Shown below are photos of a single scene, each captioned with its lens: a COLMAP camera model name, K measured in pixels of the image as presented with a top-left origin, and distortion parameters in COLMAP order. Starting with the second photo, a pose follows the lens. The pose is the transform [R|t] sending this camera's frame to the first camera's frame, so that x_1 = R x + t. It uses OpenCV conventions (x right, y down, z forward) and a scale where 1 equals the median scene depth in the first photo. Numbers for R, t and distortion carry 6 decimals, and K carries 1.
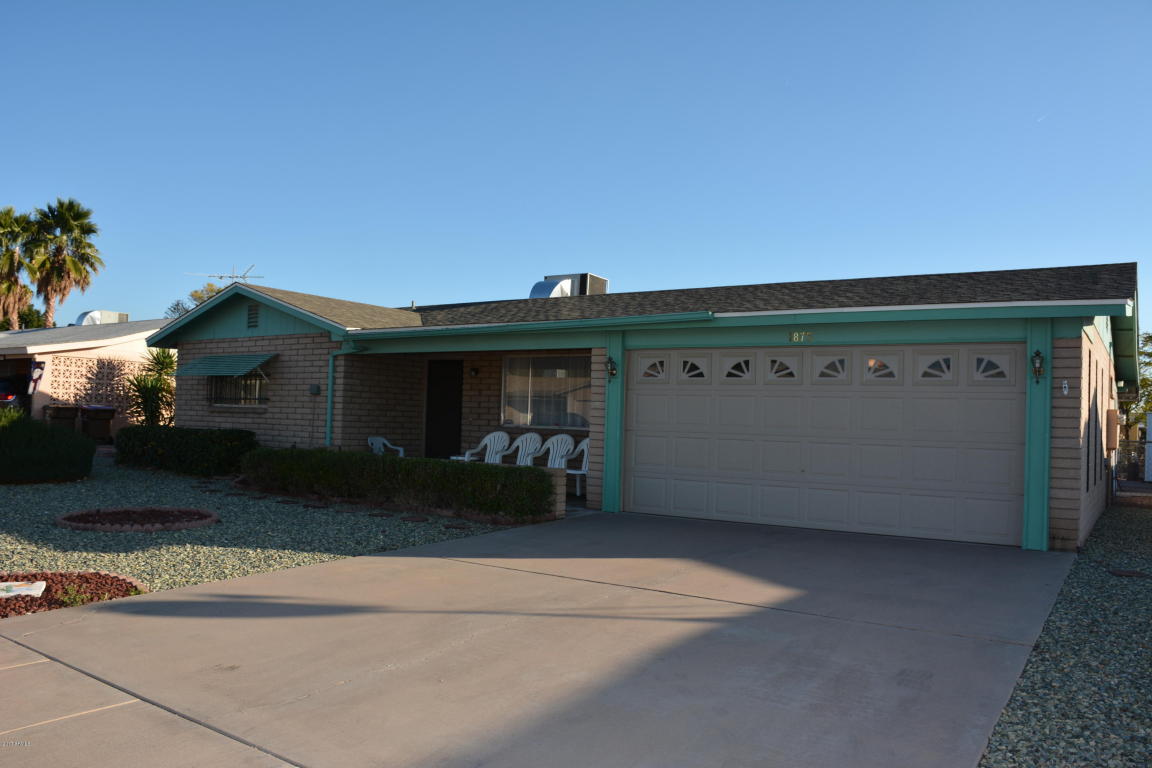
lens RADIAL K [[888.3, 0, 574.5], [0, 888.3, 385.0], [0, 0, 1]] dist [-0.091512, 0.023954]
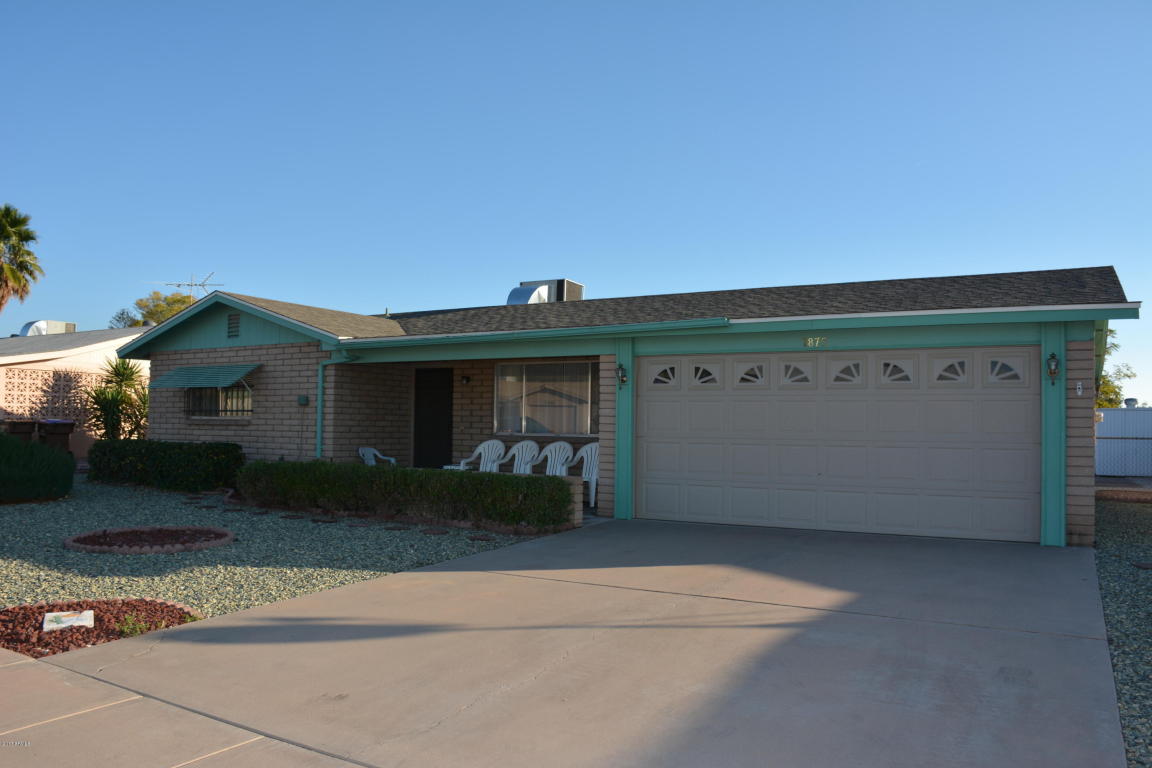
lens RADIAL K [[887.4, 0, 578.4], [0, 887.4, 380.2], [0, 0, 1]] dist [-0.087805, 0.016149]
pose [[0.997206, -0.013649, 0.073441, -0.080074], [0.014414, 0.999847, -0.009900, -0.003954], [-0.073294, 0.010931, 0.997250, 0.007445]]
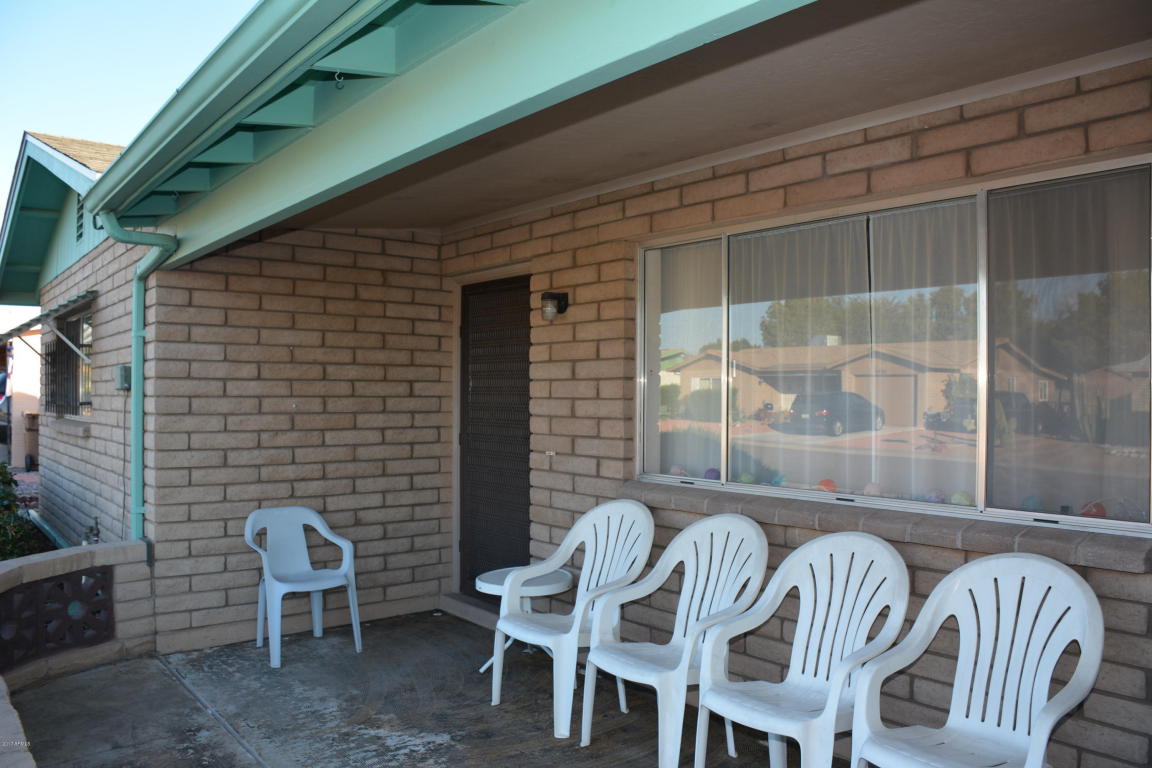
lens RADIAL K [[919.8, 0, 568.4], [0, 919.8, 387.0], [0, 0, 1]] dist [-0.137409, 0.097935]
pose [[0.955454, -0.028870, -0.293723, -0.017260], [0.036724, 0.999099, 0.021258, 0.010355], [0.292845, -0.031098, 0.955654, 0.917954]]
